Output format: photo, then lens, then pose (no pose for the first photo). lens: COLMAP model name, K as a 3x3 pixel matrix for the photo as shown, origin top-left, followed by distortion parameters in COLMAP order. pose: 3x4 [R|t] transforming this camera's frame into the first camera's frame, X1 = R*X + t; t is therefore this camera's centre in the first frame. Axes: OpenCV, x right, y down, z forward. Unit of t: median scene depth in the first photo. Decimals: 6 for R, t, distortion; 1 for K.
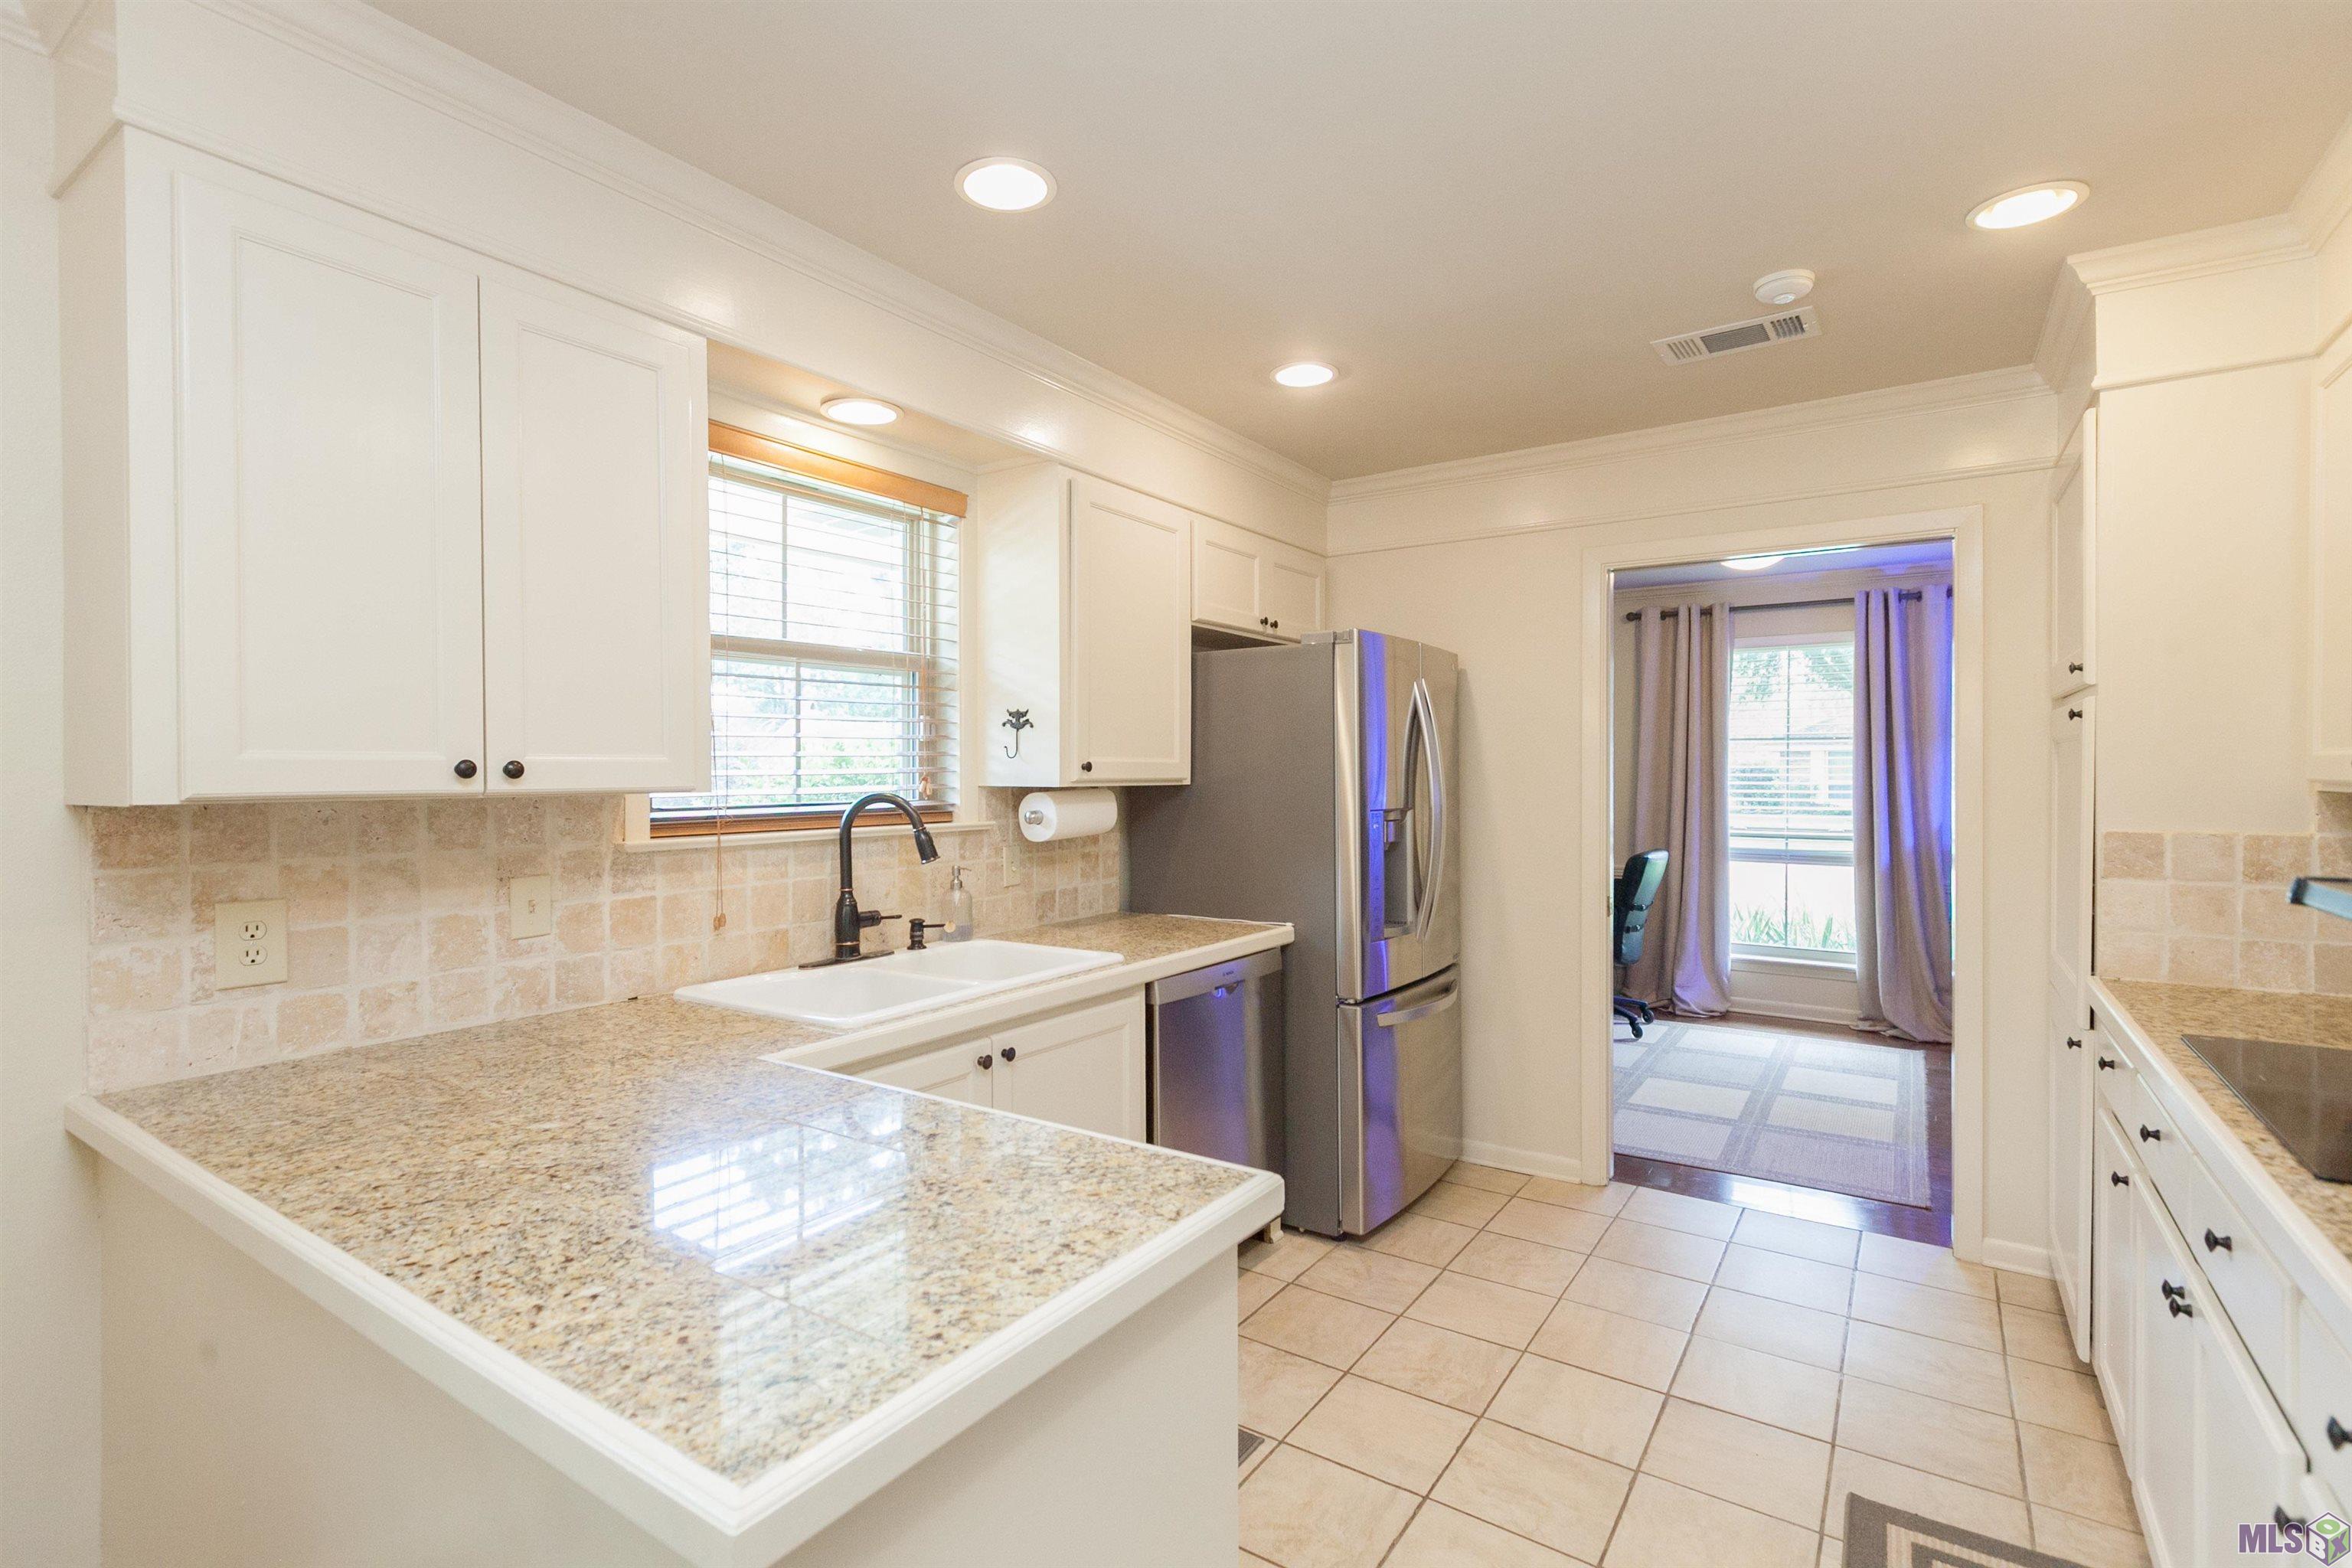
lens RADIAL K [[1073.2, 0, 1188.3], [0, 1073.2, 768.5], [0, 0, 1]] dist [0.006160, 0.000009]
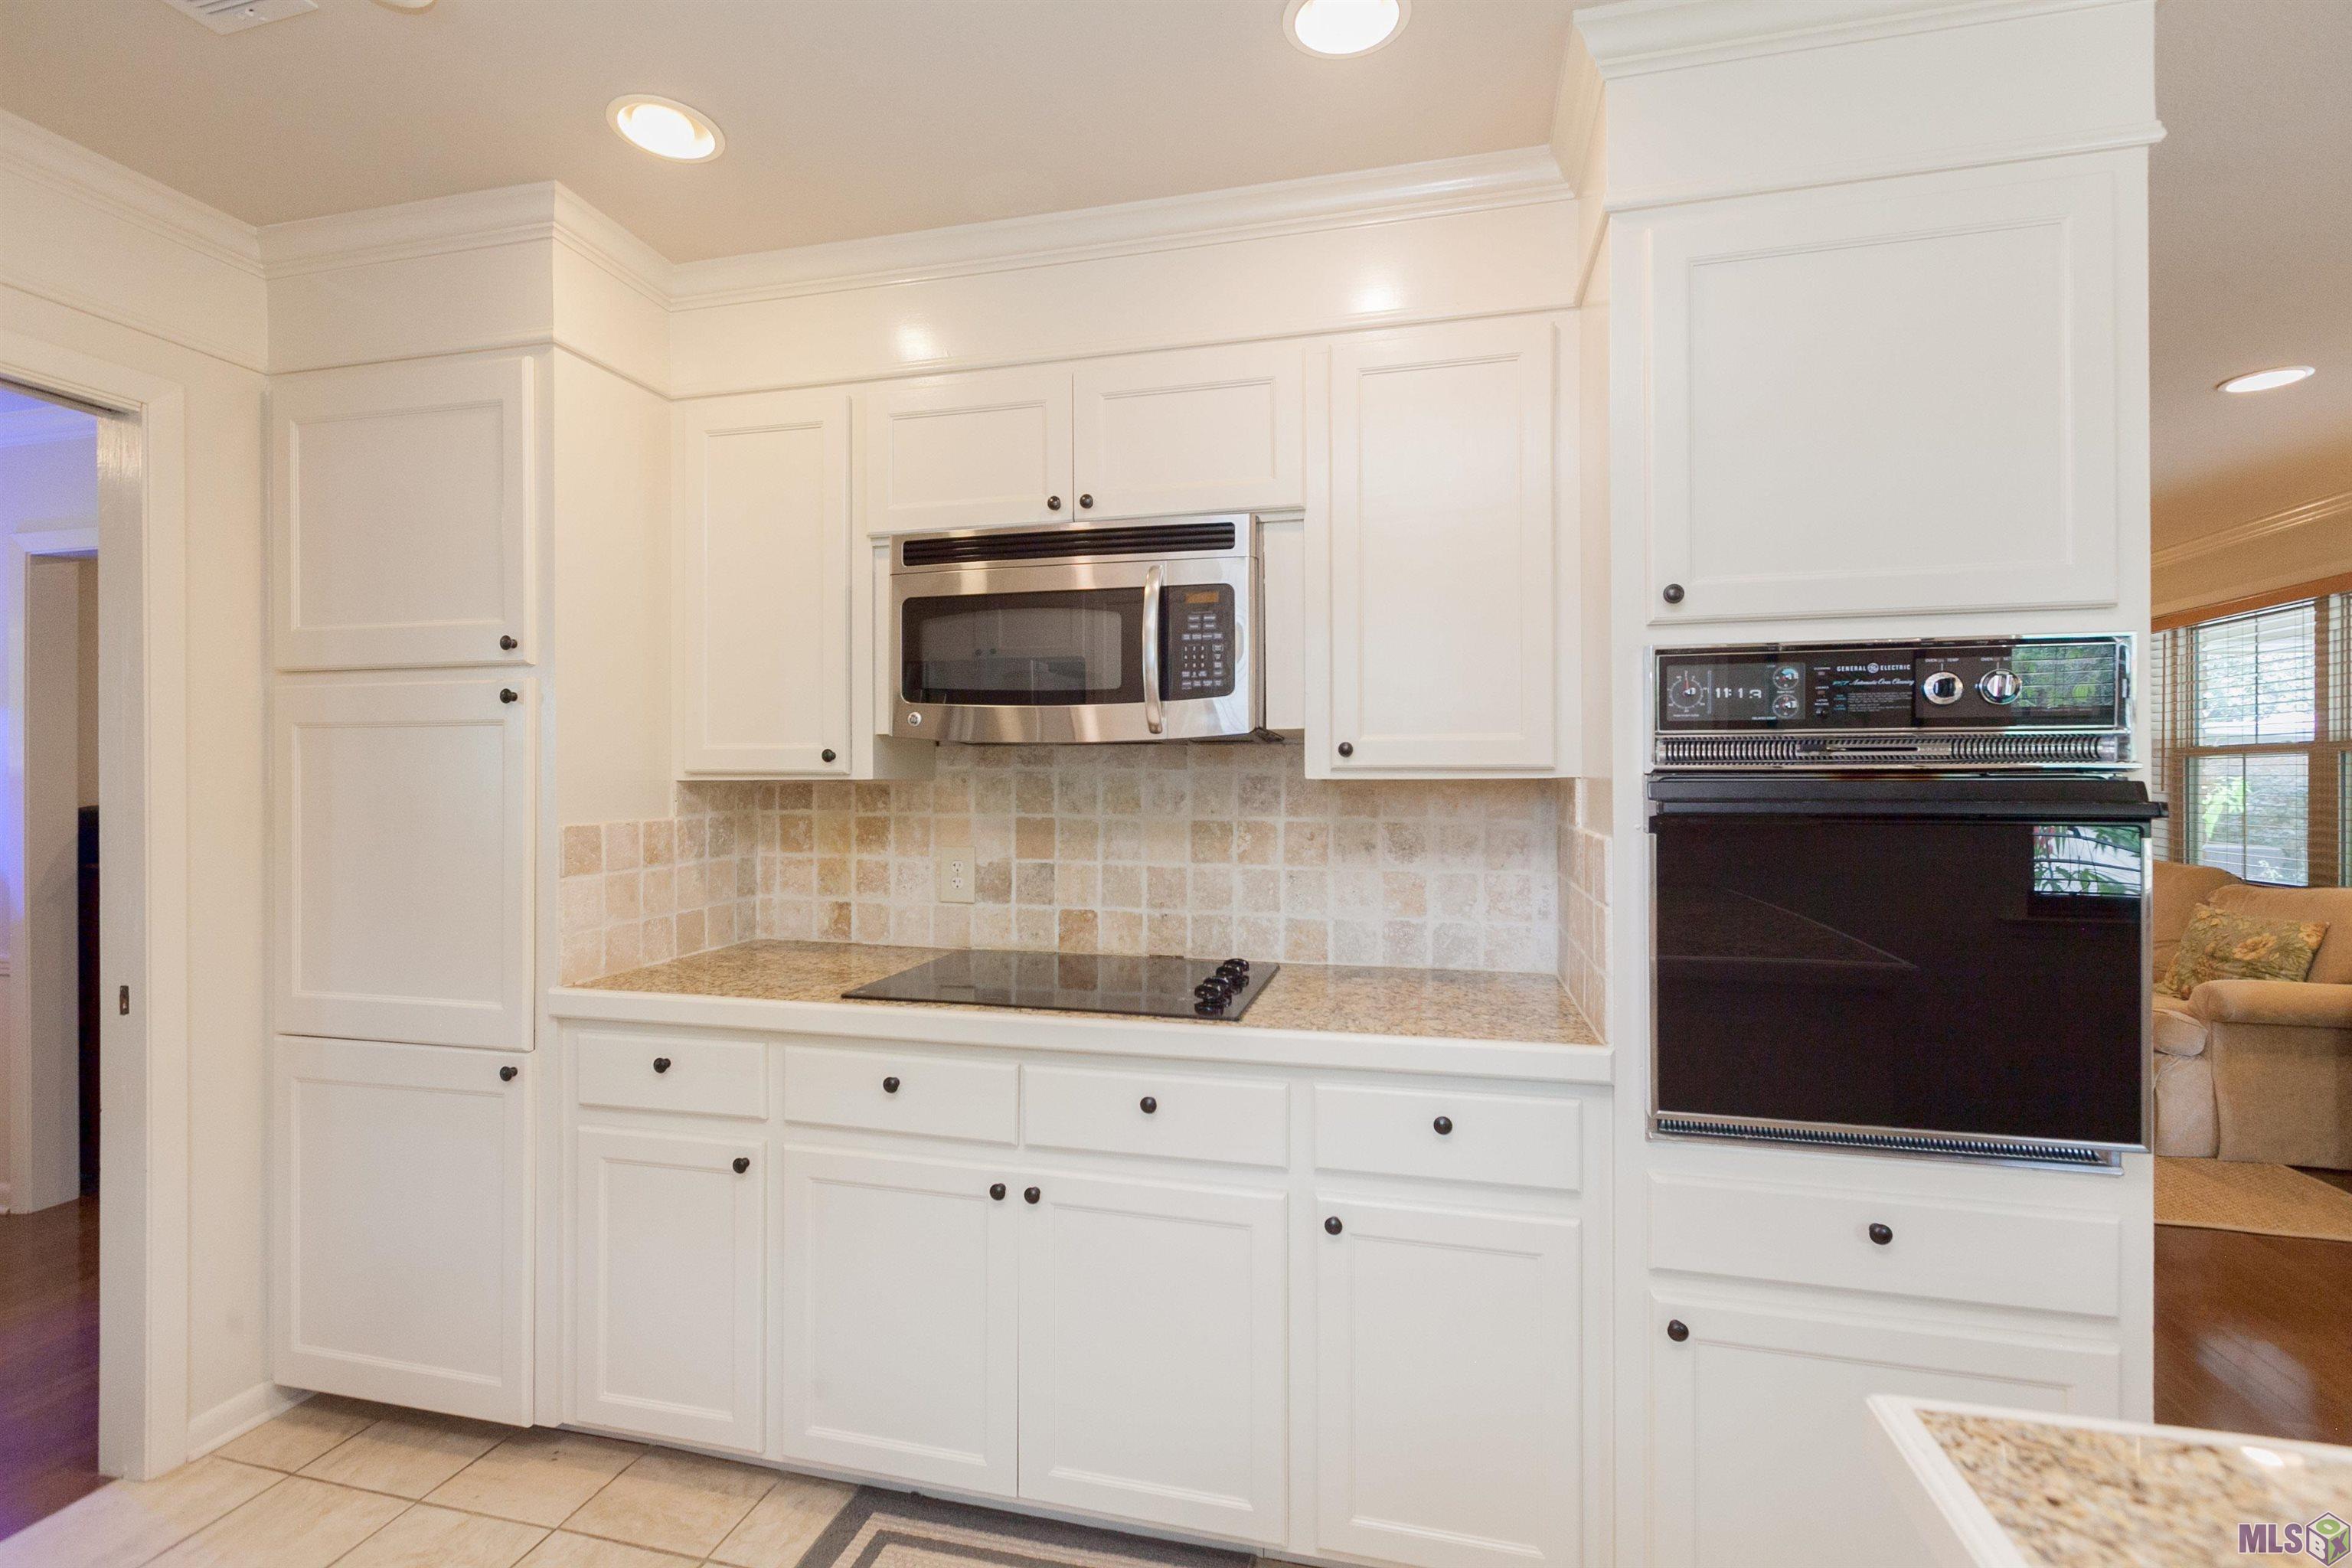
lens RADIAL K [[1073.2, 0, 1145.6], [0, 1073.2, 776.3], [0, 0, 1]] dist [0.006160, 0.000009]
pose [[-0.344577, 0.003250, 0.938752, -0.191797], [0.001394, 0.999995, -0.002950, 0.019256], [-0.938757, 0.000293, -0.344580, 0.886554]]
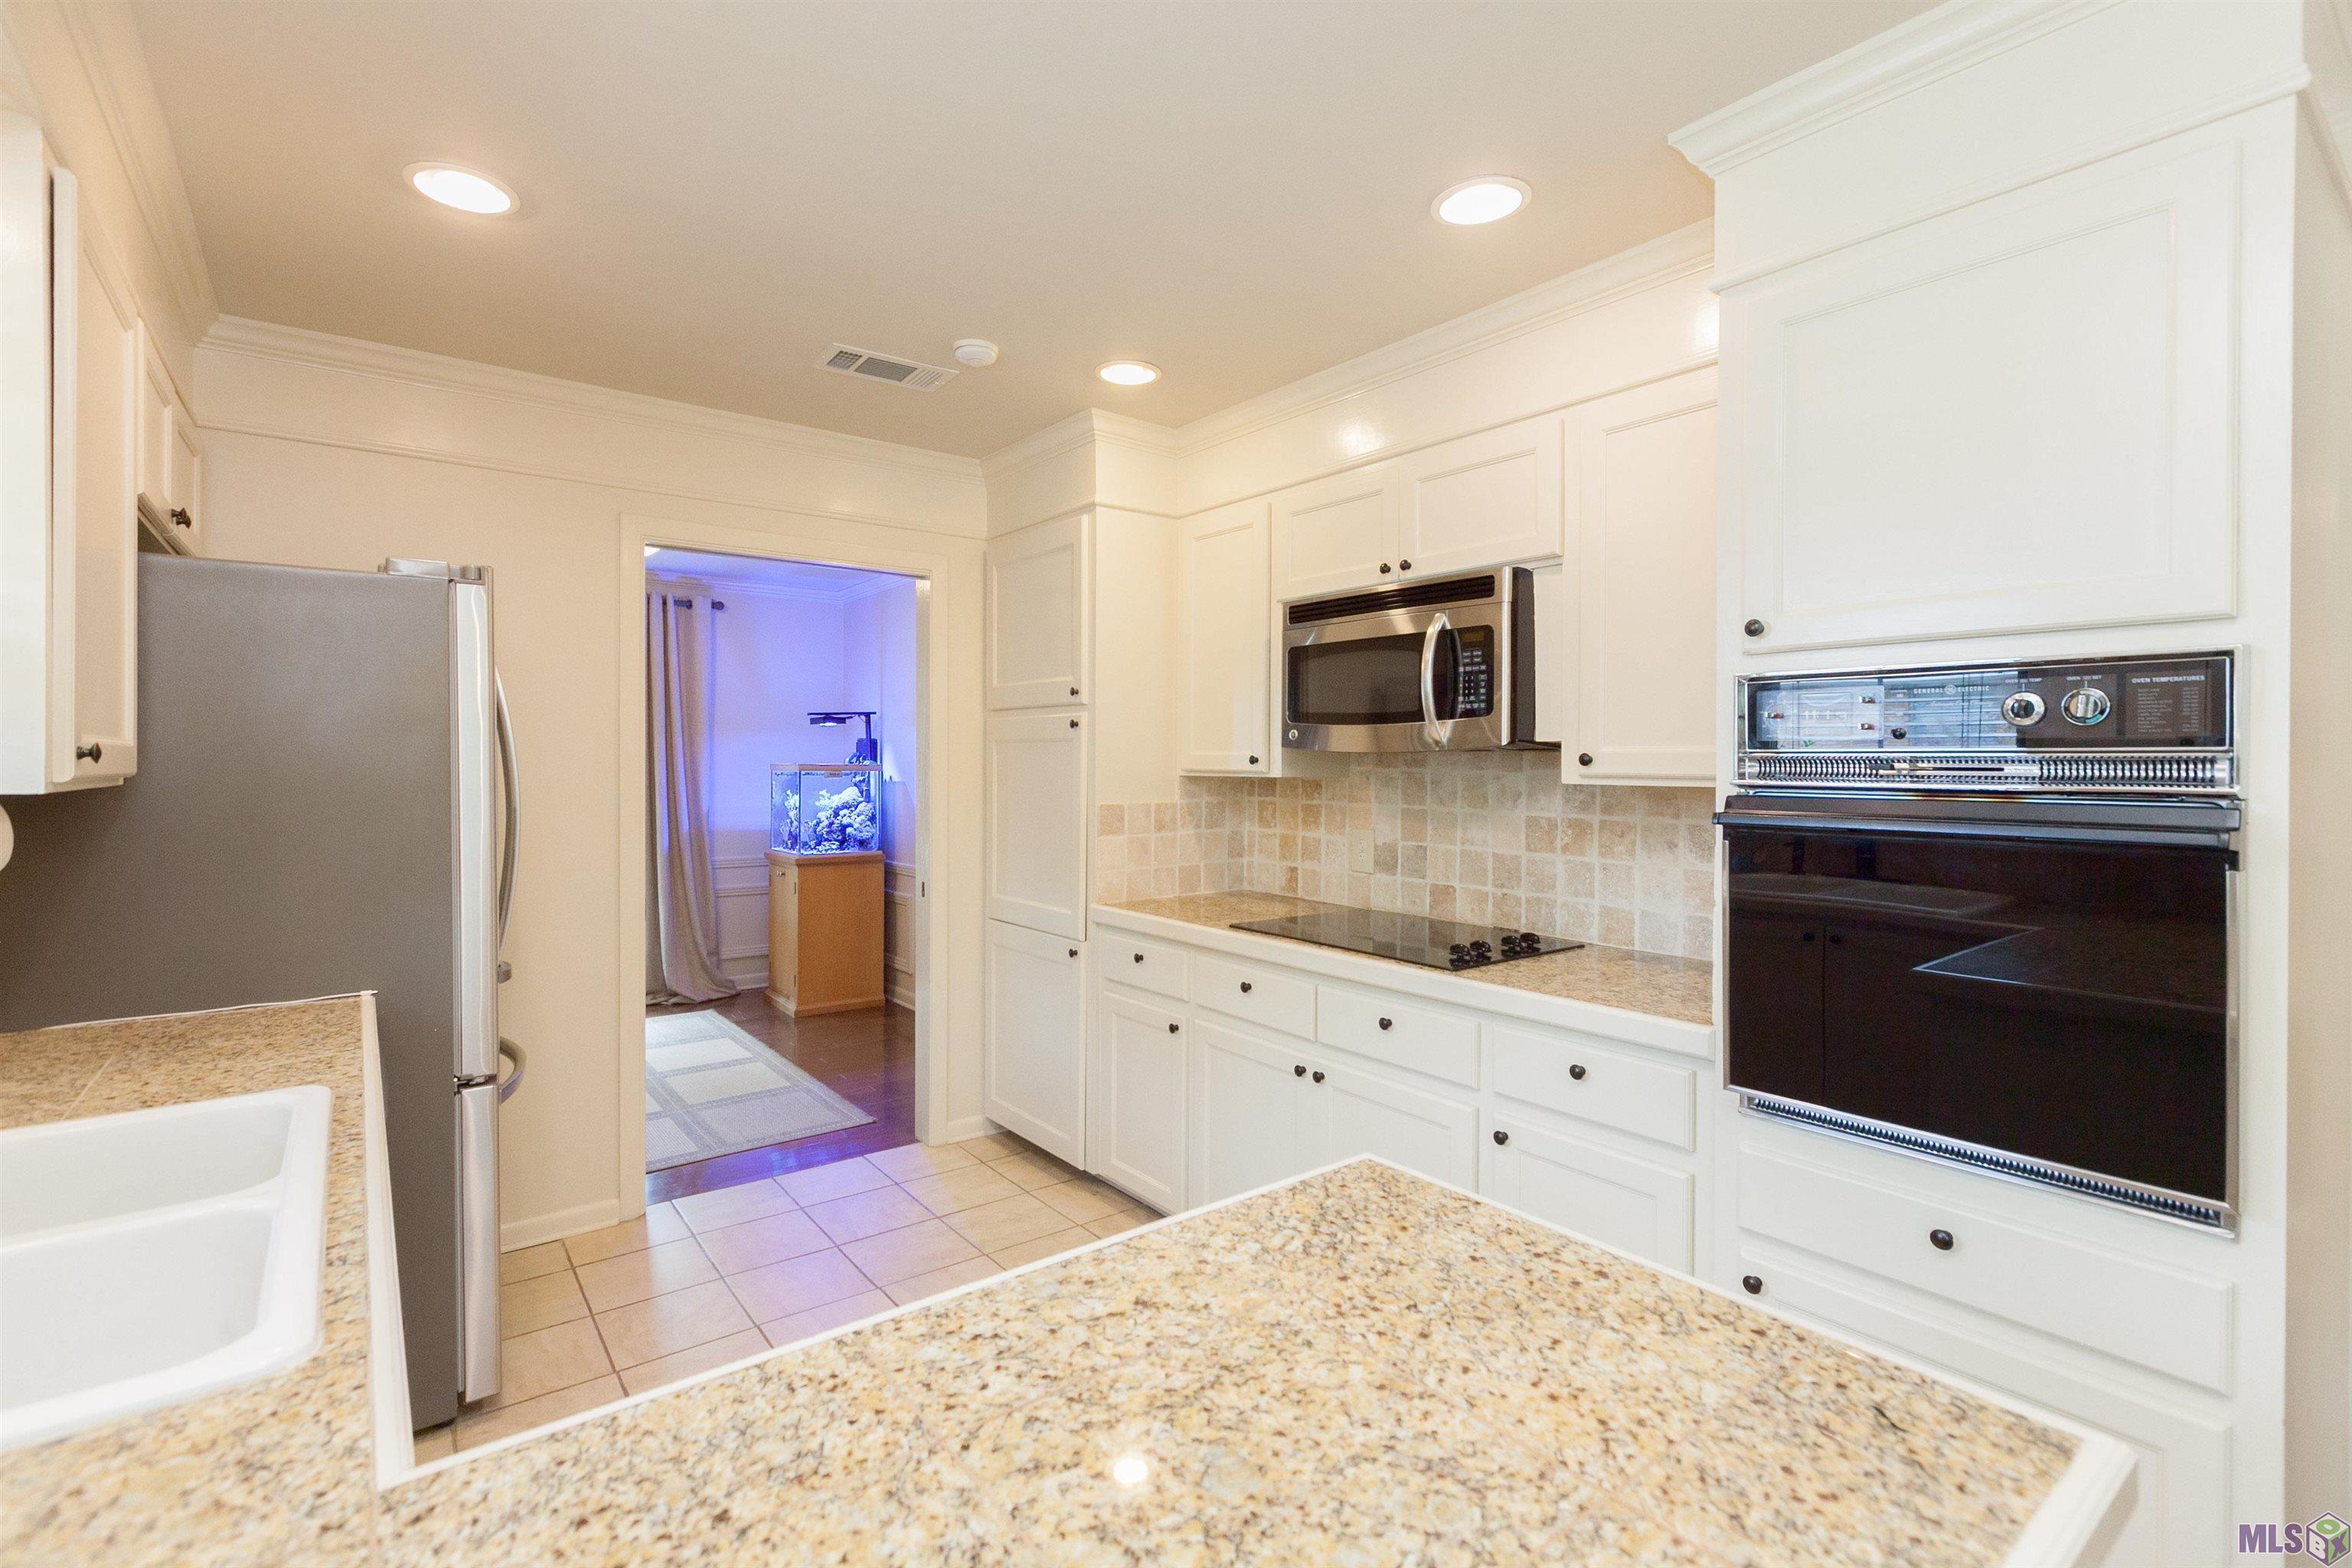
lens RADIAL K [[1073.2, 0, 1139.1], [0, 1073.2, 767.1], [0, 0, 1]] dist [0.006160, 0.000009]
pose [[0.330167, -0.003270, 0.943917, -0.545800], [-0.005589, 0.999970, 0.005419, -0.001359], [-0.943906, -0.007065, 0.330139, 0.483195]]
